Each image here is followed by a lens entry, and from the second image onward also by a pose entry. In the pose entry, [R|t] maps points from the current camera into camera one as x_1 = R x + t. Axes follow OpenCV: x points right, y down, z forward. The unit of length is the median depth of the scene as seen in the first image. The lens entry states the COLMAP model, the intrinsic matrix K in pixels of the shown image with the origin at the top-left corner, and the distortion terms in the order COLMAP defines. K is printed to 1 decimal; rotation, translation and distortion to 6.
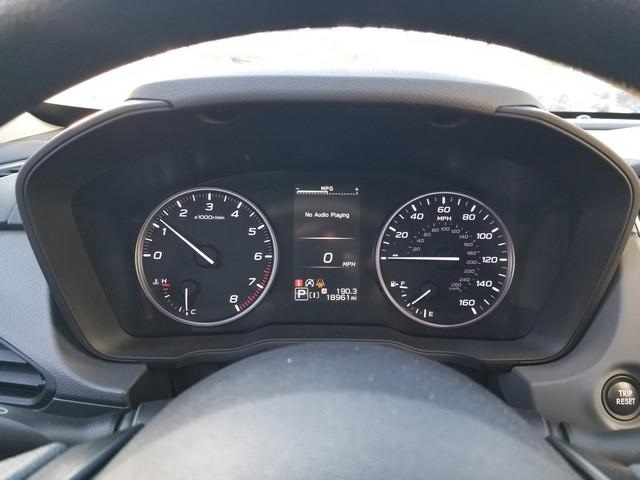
lens RADIAL K [[510.9, 0, 327.3], [0, 510.9, 235.9], [0, 0, 1]] dist [0.078499, -0.123247]
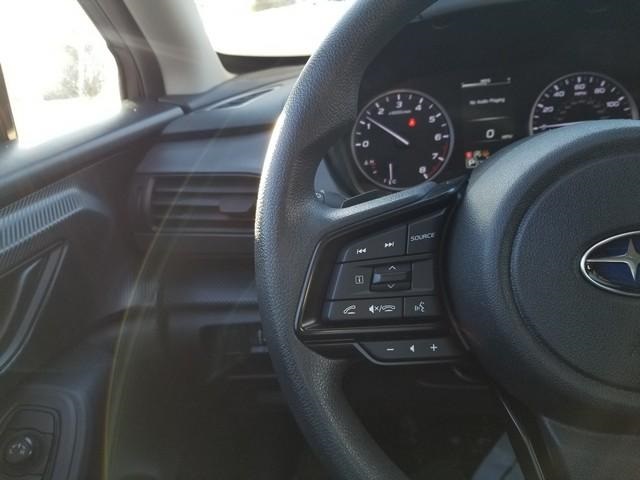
lens RADIAL K [[510.9, 0, 326.0], [0, 510.9, 236.5], [0, 0, 1]] dist [0.078499, -0.123247]
pose [[0.989656, -0.077661, -0.120625, -0.287241], [0.087151, 0.993330, 0.075499, 0.174107], [0.113957, -0.085231, 0.989823, -0.416838]]
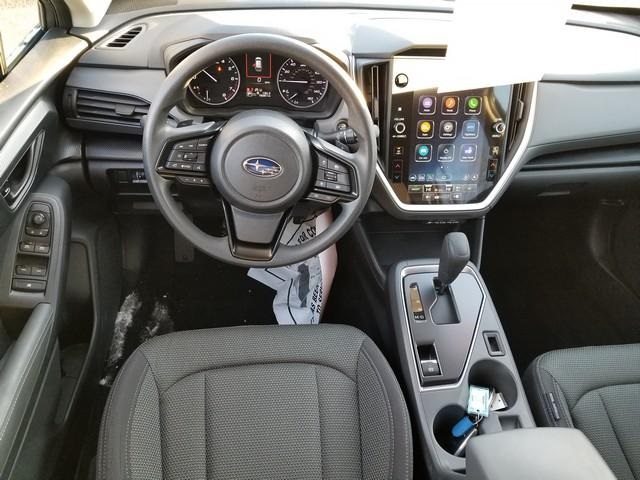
lens RADIAL K [[510.9, 0, 323.4], [0, 510.9, 236.3], [0, 0, 1]] dist [0.078499, -0.123247]
pose [[0.995060, -0.006767, 0.099040, 0.063309], [-0.033721, 0.915308, 0.401341, -0.301195], [-0.093368, -0.402698, 0.910558, -1.813540]]
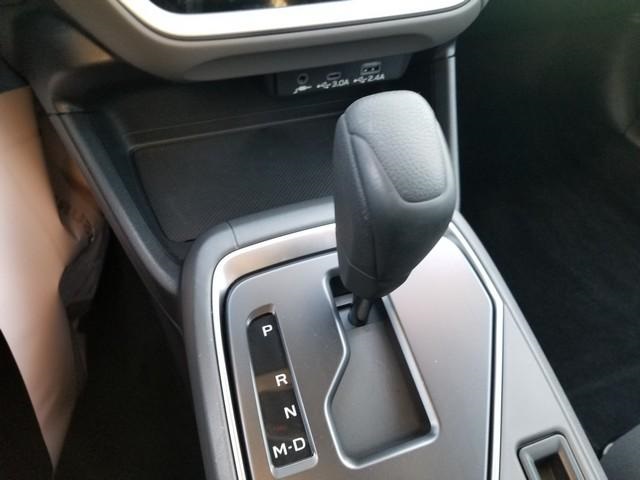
lens RADIAL K [[510.9, 0, 322.2], [0, 510.9, 240.5], [0, 0, 1]] dist [0.078499, -0.123247]
pose [[0.957549, -0.190721, 0.216162, 0.722723], [0.033228, 0.817880, 0.574428, 0.452734], [-0.286350, -0.542860, 0.789498, -0.123134]]
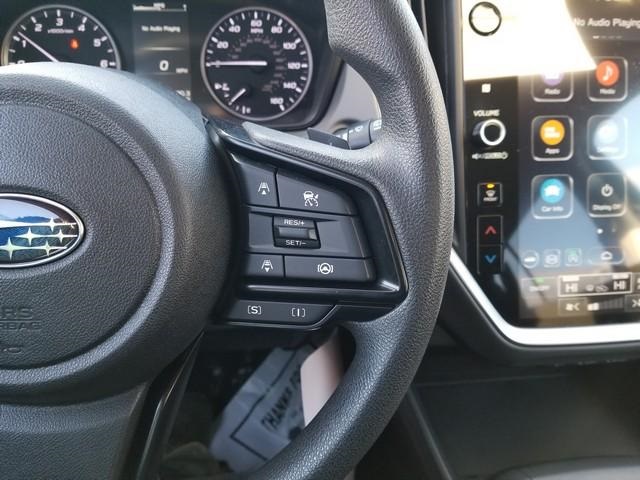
lens RADIAL K [[510.9, 0, 323.2], [0, 510.9, 234.0], [0, 0, 1]] dist [0.078499, -0.123247]
pose [[0.997803, -0.031101, 0.058491, 0.303005], [0.017707, 0.976032, 0.216905, 0.178389], [-0.063835, -0.215393, 0.974439, -0.329241]]
